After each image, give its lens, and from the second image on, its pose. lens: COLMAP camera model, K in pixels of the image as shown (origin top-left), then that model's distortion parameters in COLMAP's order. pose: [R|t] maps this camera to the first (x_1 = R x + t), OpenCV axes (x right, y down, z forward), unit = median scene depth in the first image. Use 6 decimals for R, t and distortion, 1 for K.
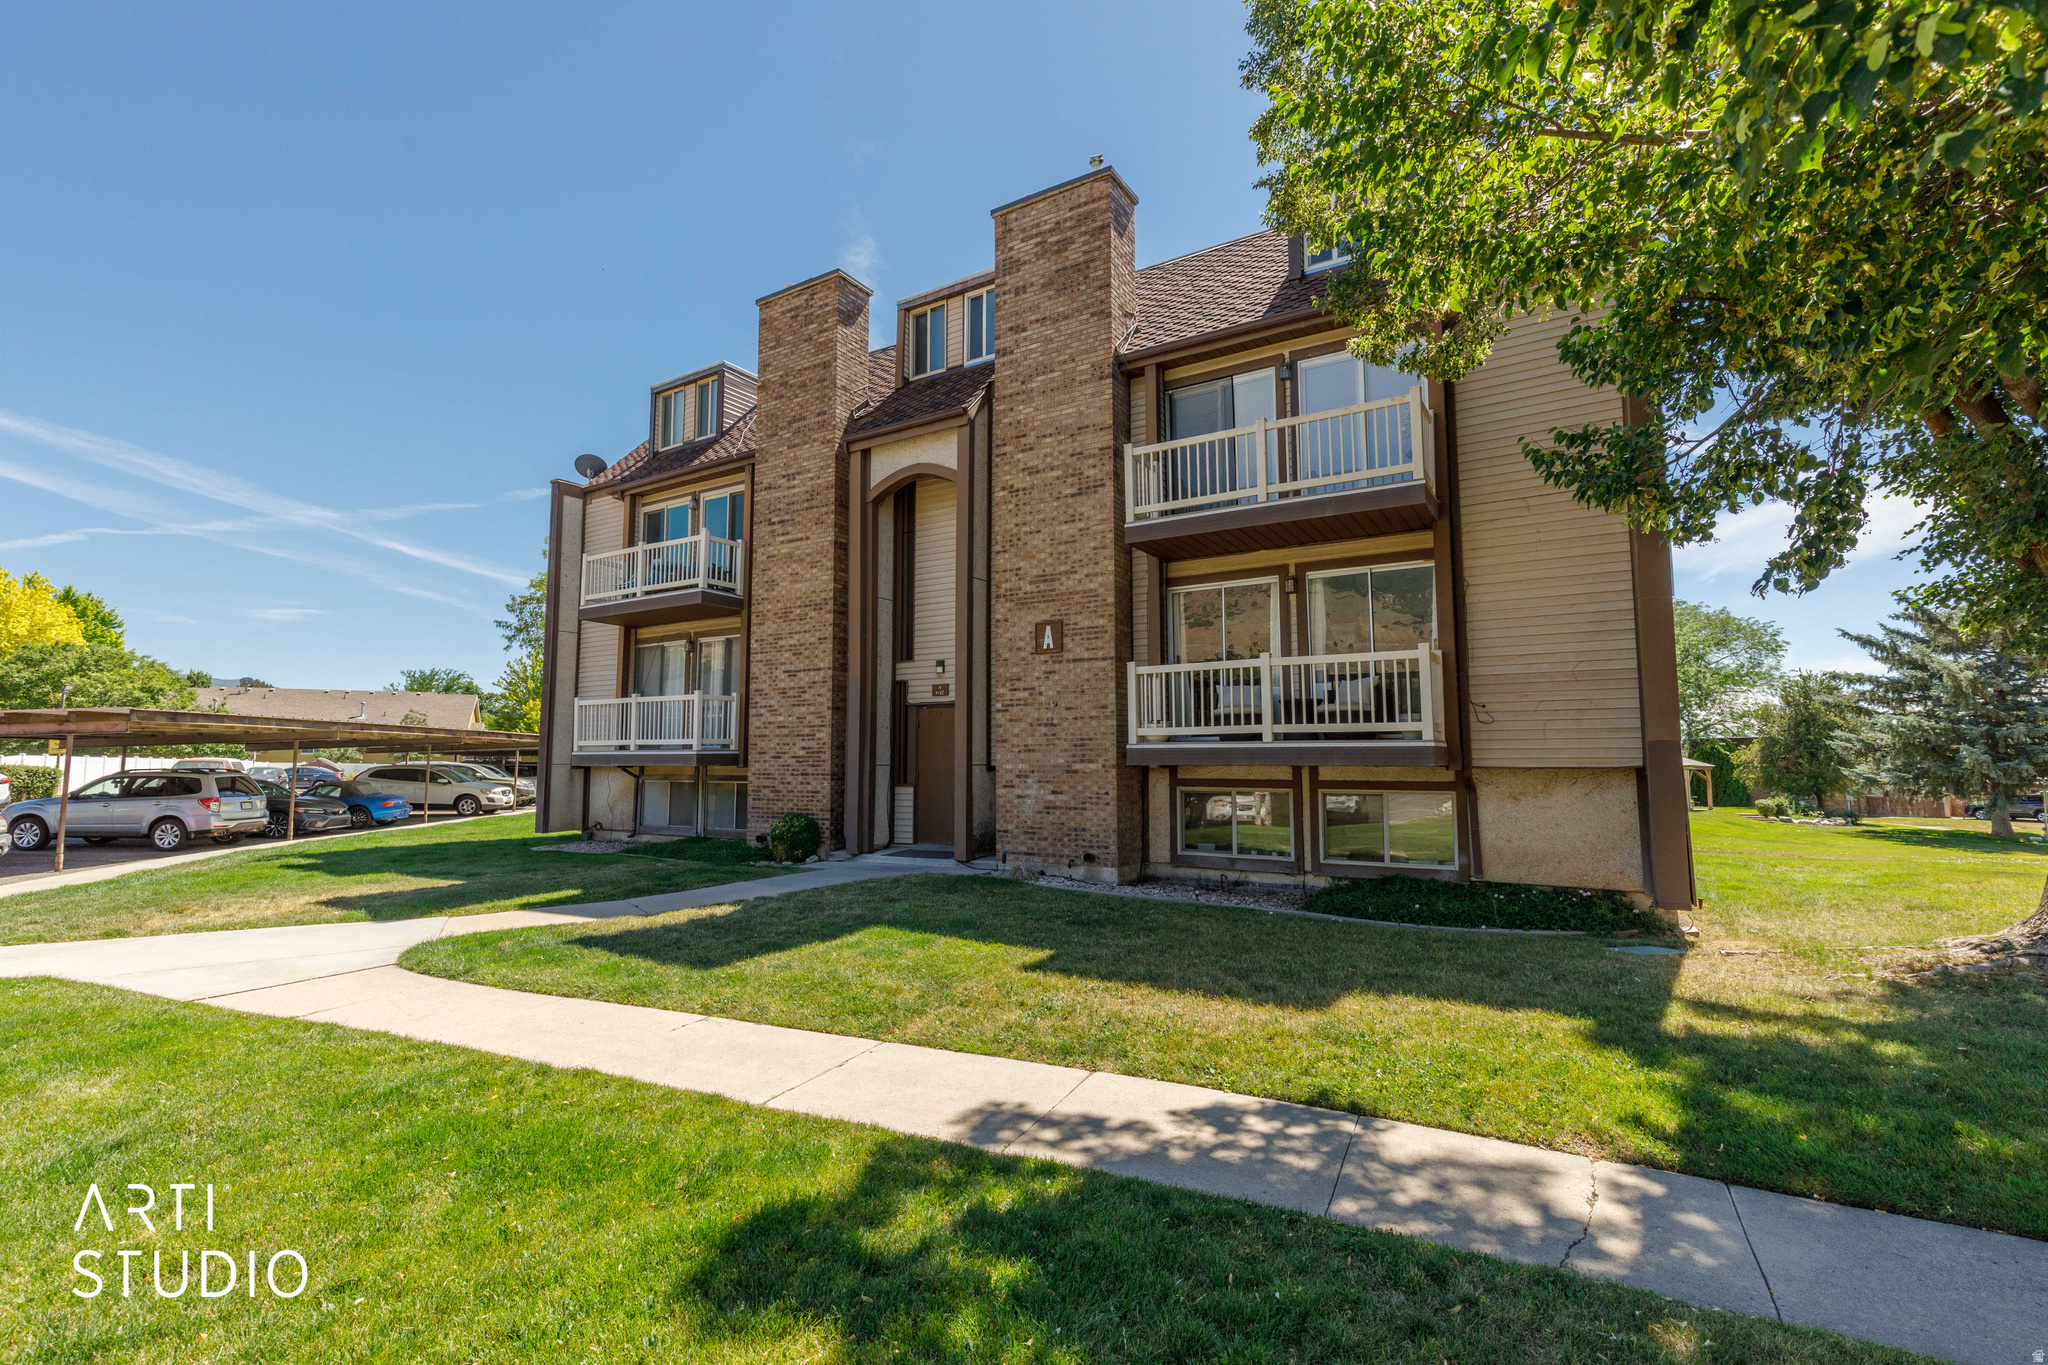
lens RADIAL K [[927.3, 0, 1023.9], [0, 927.3, 676.4], [0, 0, 1]] dist [0.020435, 0.000608]
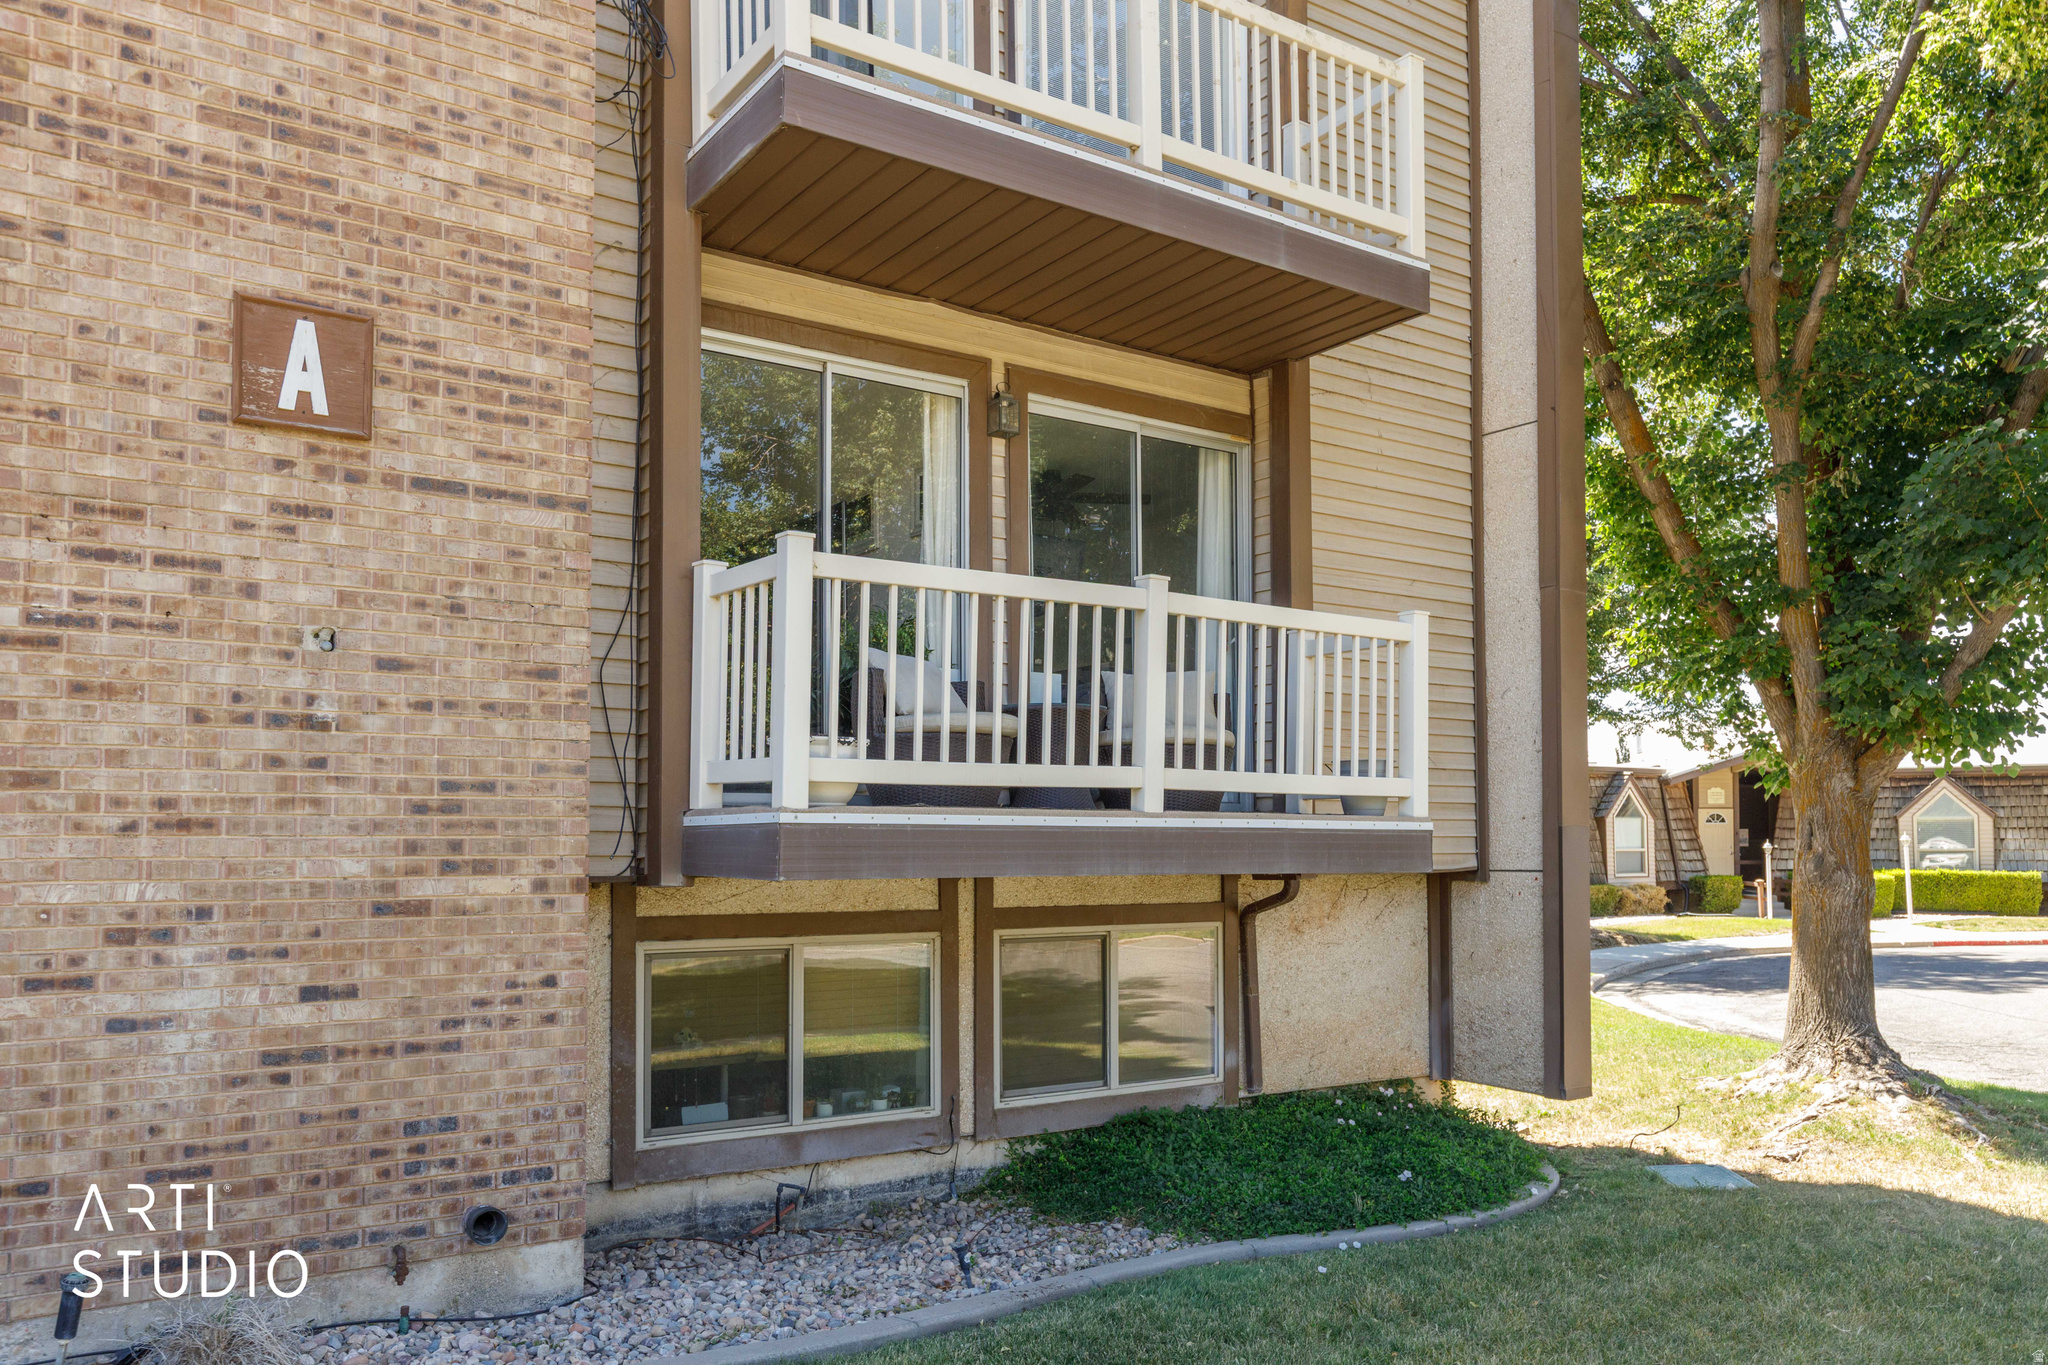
lens RADIAL K [[1496.2, 0, 1015.6], [0, 1496.2, 797.4], [0, 0, 1]] dist [0.003115, 0.000131]
pose [[0.412883, 0.032910, 0.910189, -0.260715], [-0.081891, 0.996641, 0.001113, 0.057215], [-0.907095, -0.074996, 0.414191, 0.674256]]
